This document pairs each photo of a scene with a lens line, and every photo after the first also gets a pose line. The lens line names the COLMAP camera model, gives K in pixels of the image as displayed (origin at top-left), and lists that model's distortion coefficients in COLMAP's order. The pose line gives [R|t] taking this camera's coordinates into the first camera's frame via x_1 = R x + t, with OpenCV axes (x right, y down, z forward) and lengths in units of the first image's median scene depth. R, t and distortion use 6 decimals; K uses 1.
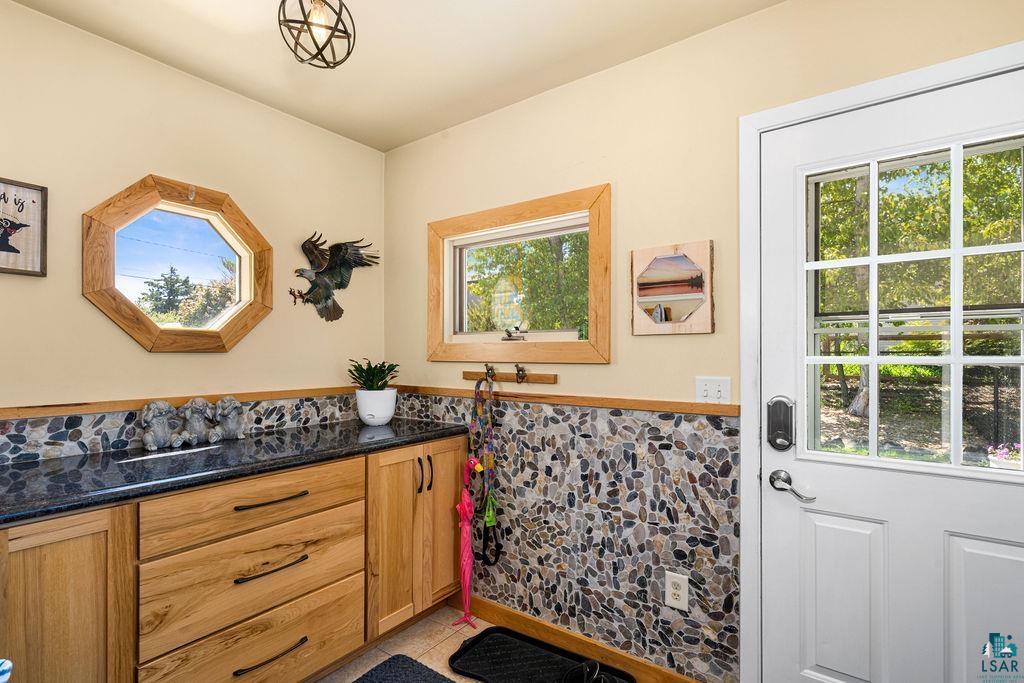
lens RADIAL K [[494.1, 0, 512.4], [0, 494.1, 349.1], [0, 0, 1]] dist [-0.000597, 0.002511]
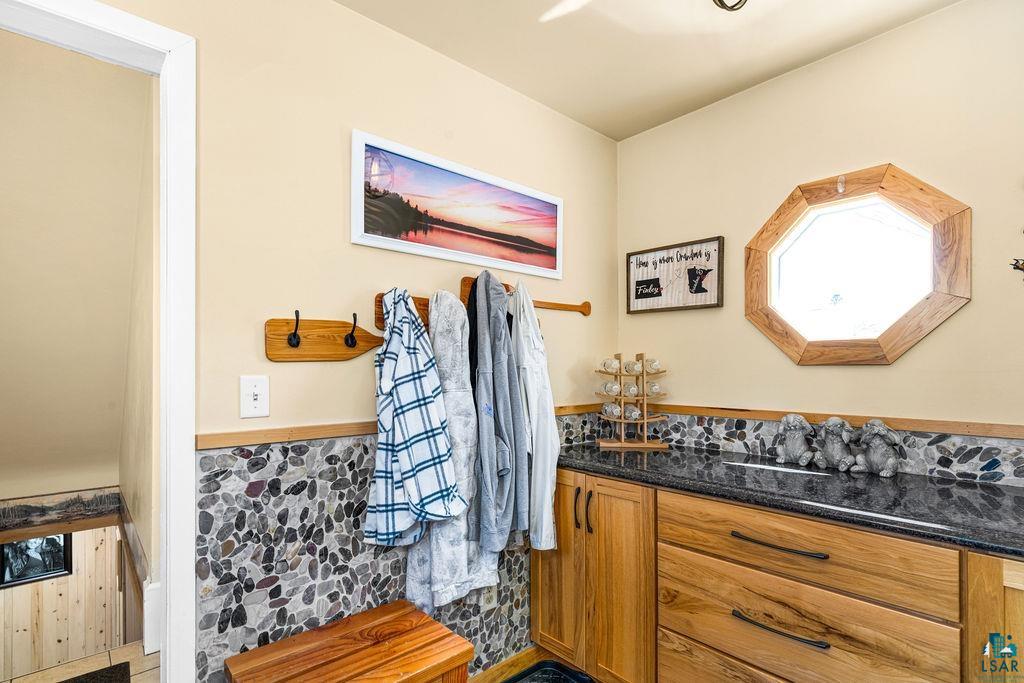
lens RADIAL K [[494.1, 0, 516.0], [0, 494.1, 368.9], [0, 0, 1]] dist [-0.000597, 0.002511]
pose [[-0.203406, -0.004019, -0.979086, 0.376231], [0.006918, 0.999961, -0.005542, 0.016016], [0.979070, -0.007901, -0.203370, 0.693196]]
